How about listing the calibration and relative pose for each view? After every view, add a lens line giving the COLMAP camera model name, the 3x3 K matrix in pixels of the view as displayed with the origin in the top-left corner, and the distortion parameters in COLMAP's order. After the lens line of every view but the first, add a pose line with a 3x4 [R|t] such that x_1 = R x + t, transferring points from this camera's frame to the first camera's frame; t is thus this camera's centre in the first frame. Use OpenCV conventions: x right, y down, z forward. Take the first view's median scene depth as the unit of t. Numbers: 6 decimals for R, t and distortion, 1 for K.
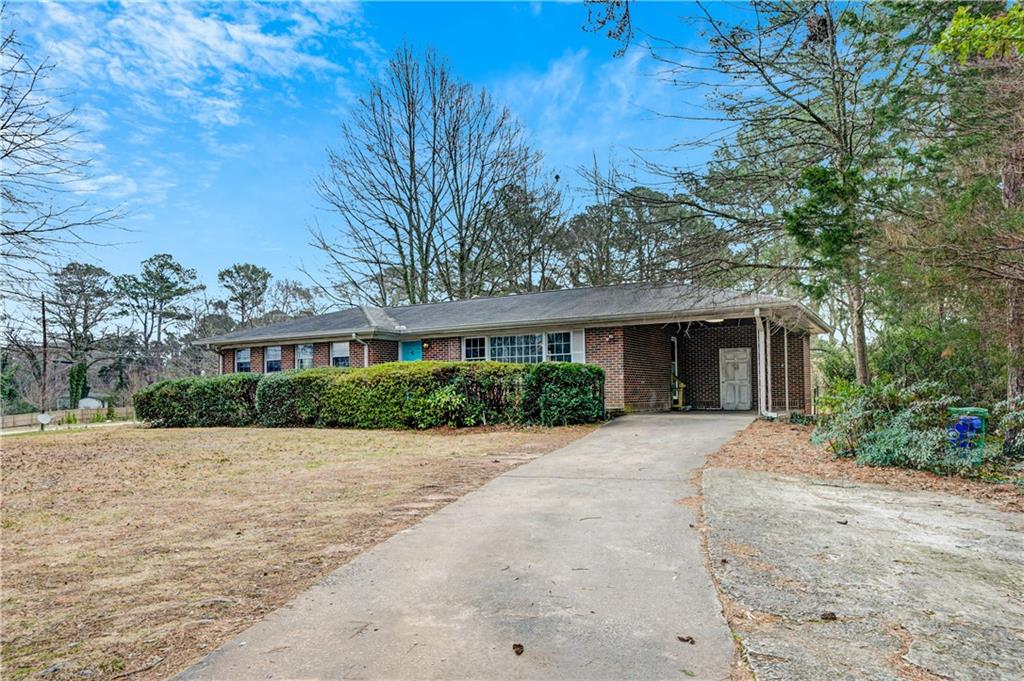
lens RADIAL K [[705.7, 0, 512.0], [0, 705.7, 340.5], [0, 0, 1]] dist [0.003120, 0.000122]
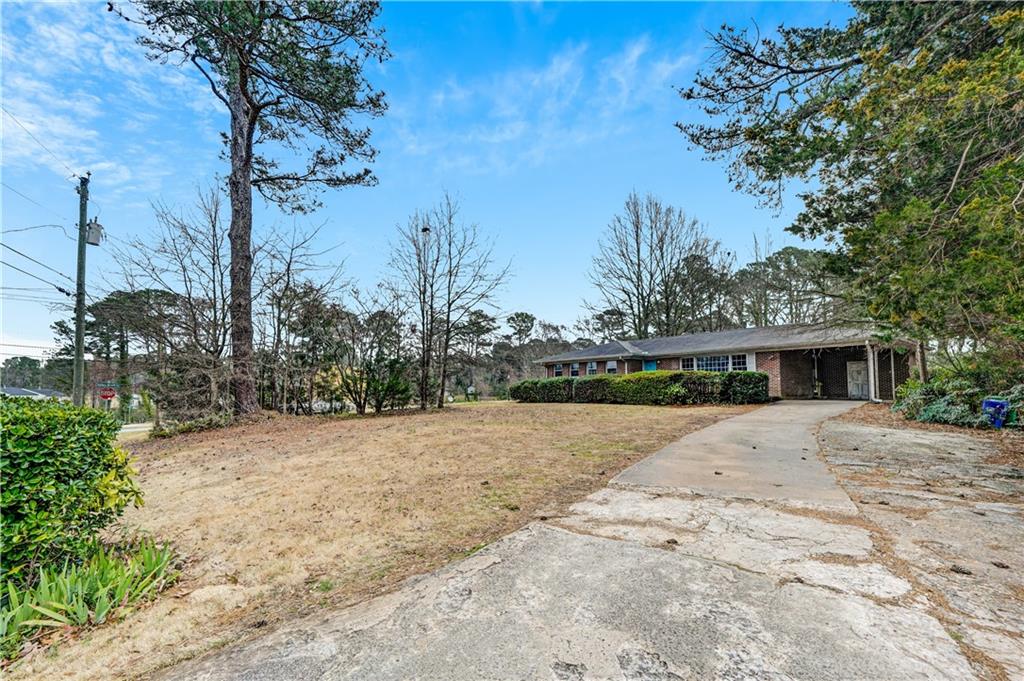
lens RADIAL K [[446.4, 0, 511.8], [0, 446.4, 356.2], [0, 0, 1]] dist [-0.001553, -0.000210]
pose [[0.928290, -0.017094, -0.371465, -0.046078], [0.017127, 0.999848, -0.003210, -0.012210], [0.371463, -0.003382, 0.928441, -0.264561]]
